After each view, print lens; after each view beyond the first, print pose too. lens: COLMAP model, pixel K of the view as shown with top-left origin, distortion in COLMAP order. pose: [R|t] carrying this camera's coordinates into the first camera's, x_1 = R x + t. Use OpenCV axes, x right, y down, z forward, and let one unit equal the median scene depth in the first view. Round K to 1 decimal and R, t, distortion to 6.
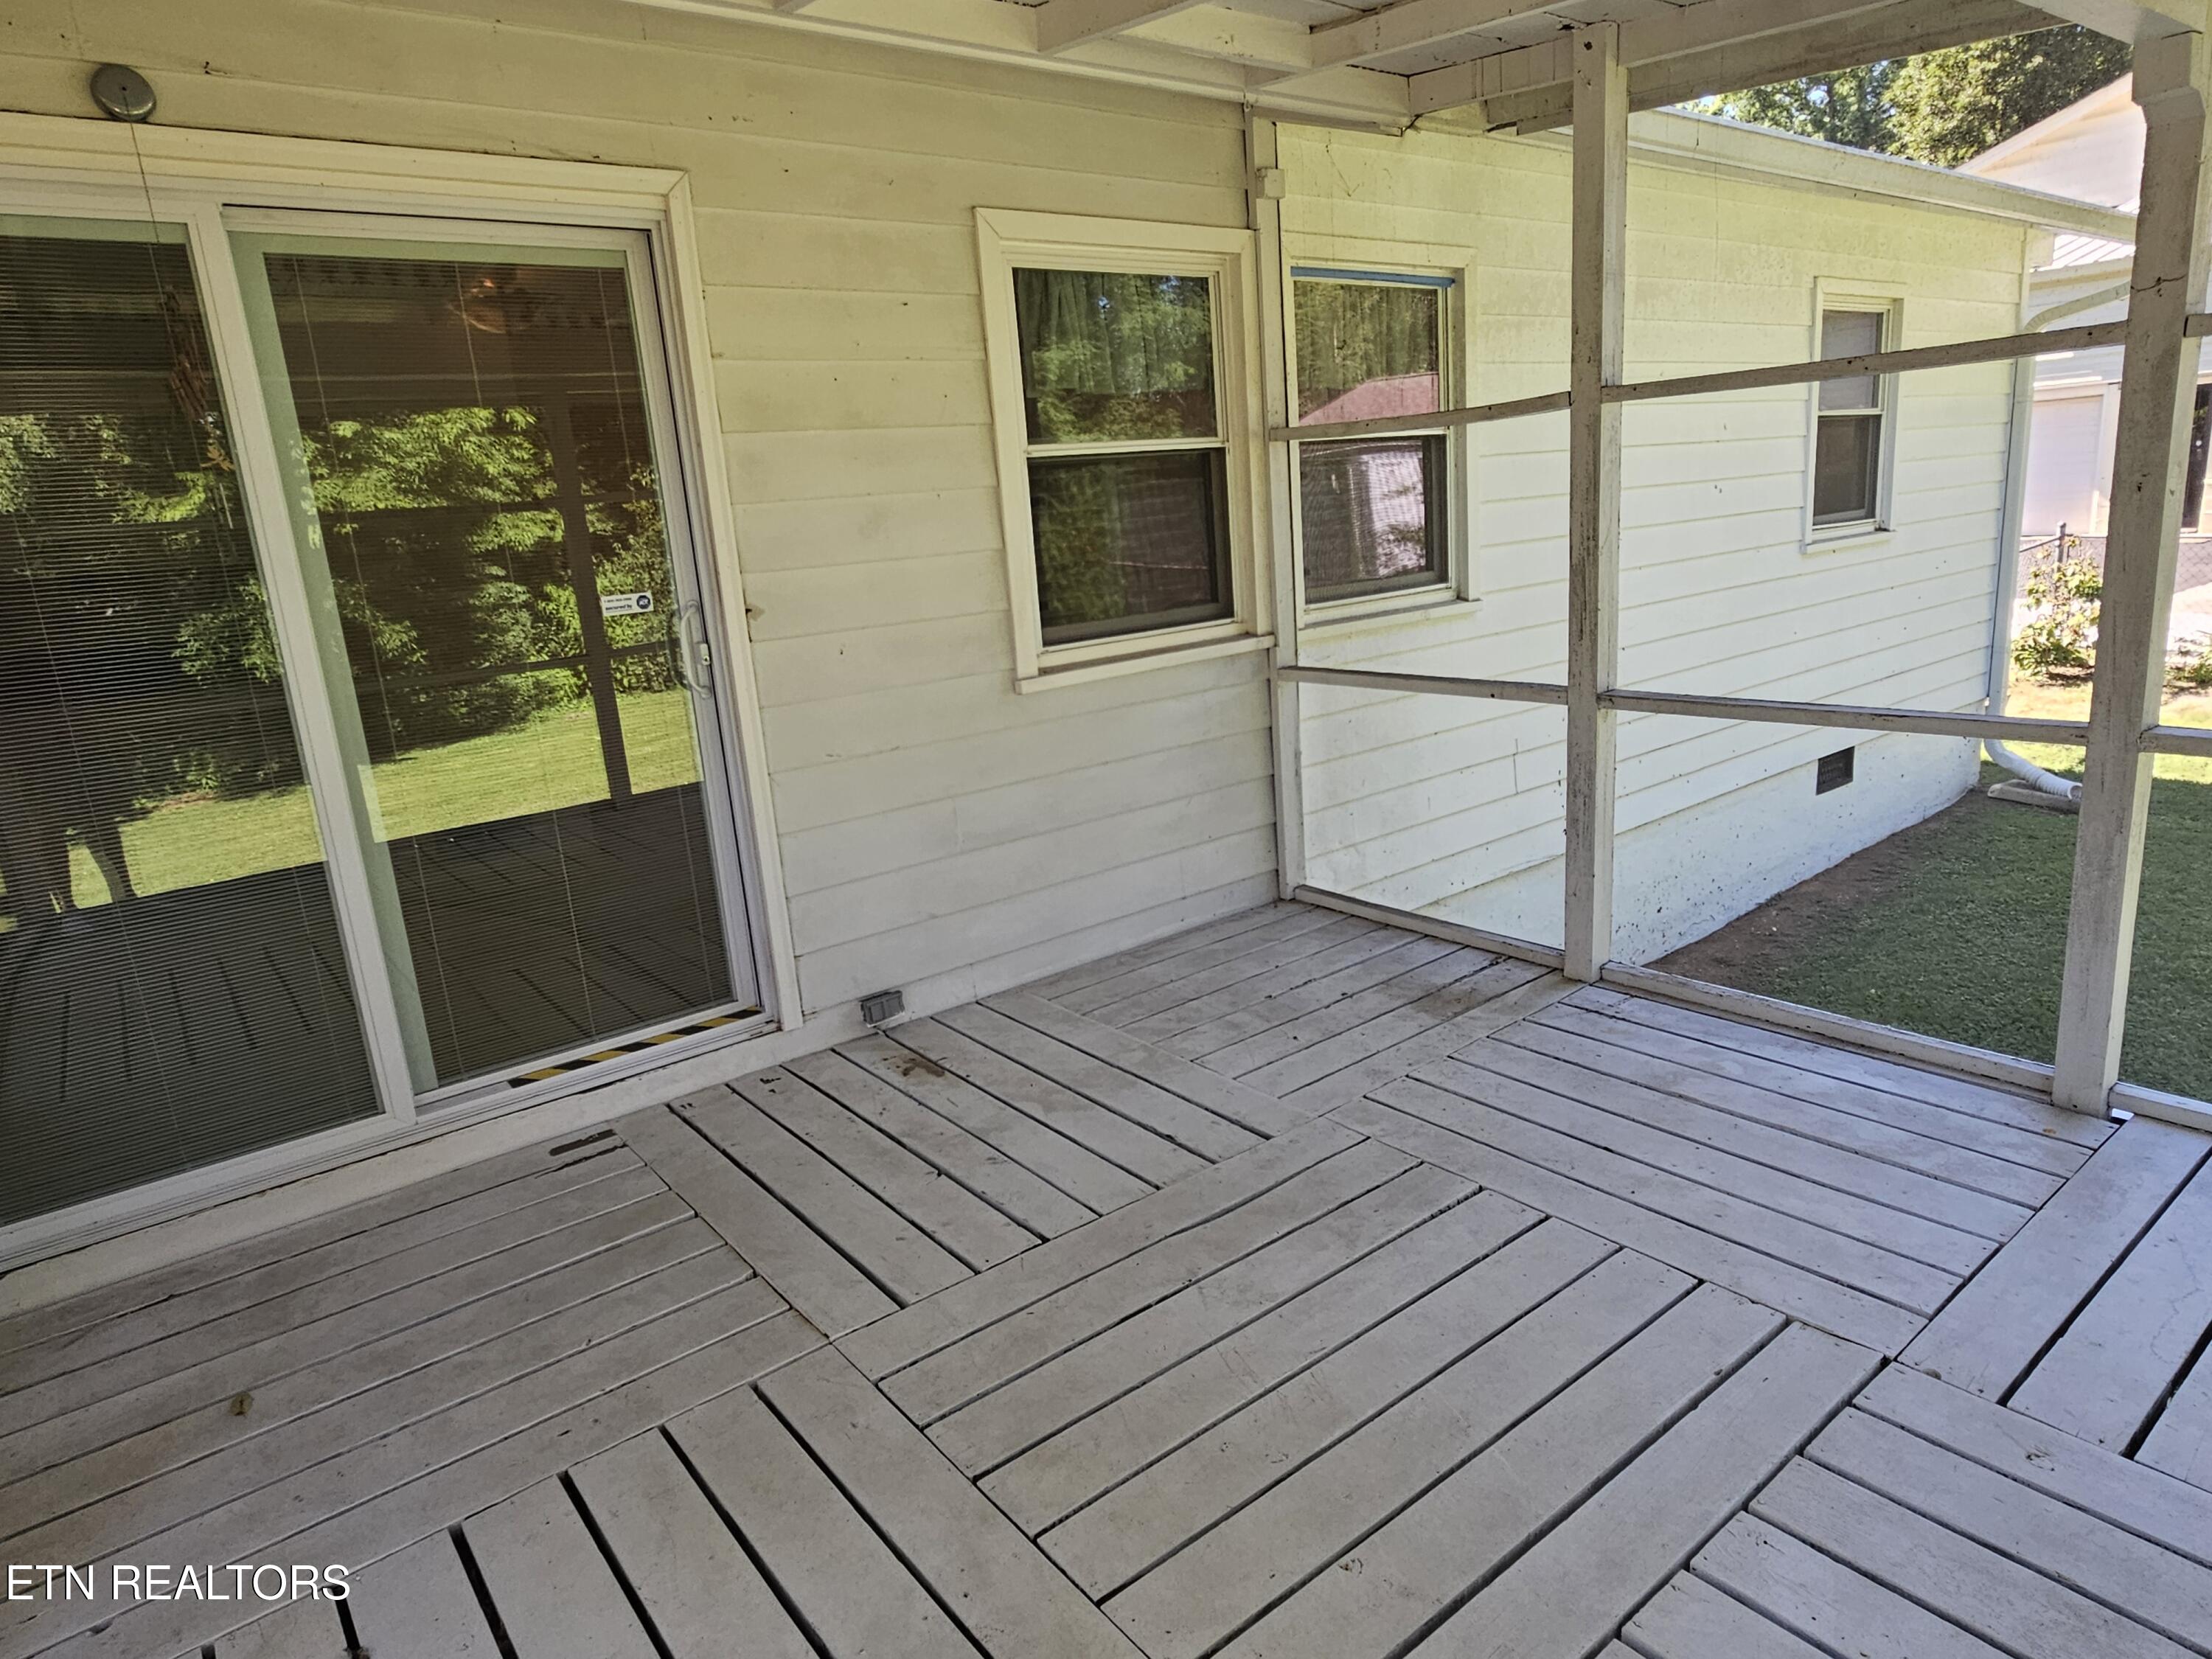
lens RADIAL K [[1316.3, 0, 1106.0], [0, 1316.3, 829.5], [0, 0, 1]] dist [-0.008492, 0.004245]
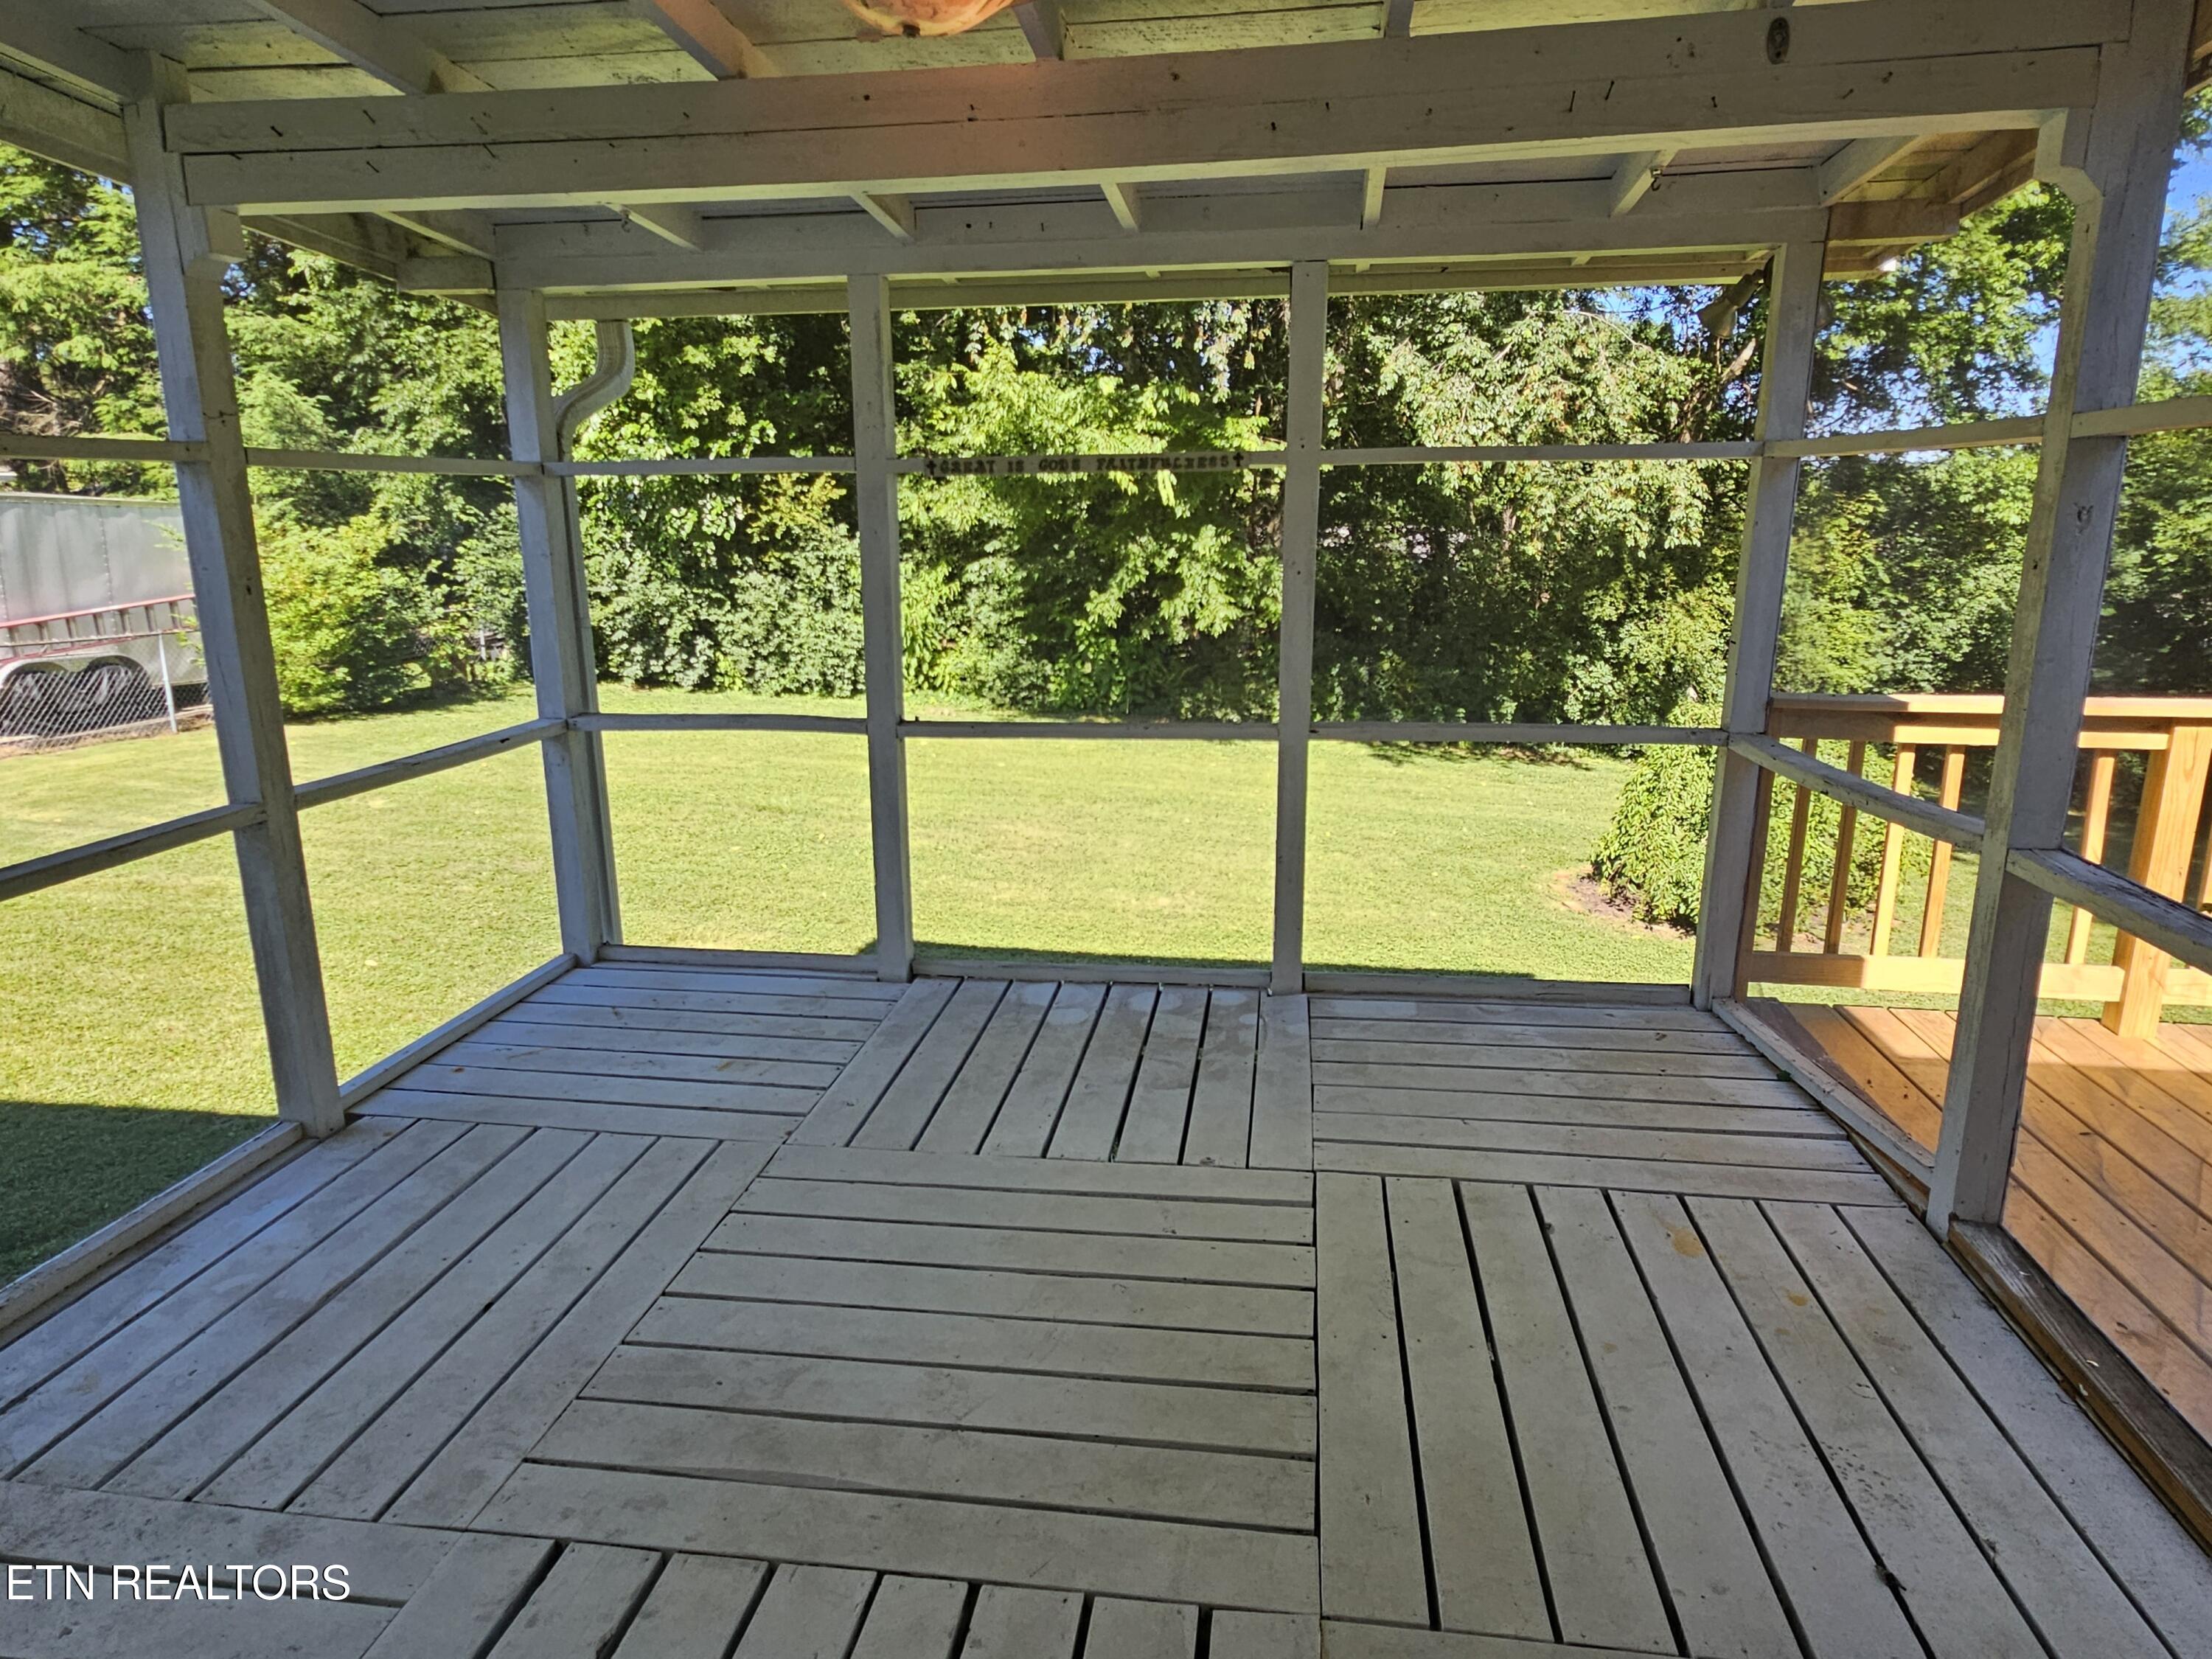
lens RADIAL K [[1316.3, 0, 1106.0], [0, 1316.3, 829.5], [0, 0, 1]] dist [-0.008492, 0.004245]
pose [[-0.690830, -0.083899, 0.718133, -0.587533], [0.232206, 0.914881, 0.330263, -0.281046], [-0.684715, 0.394910, -0.612545, 1.283272]]
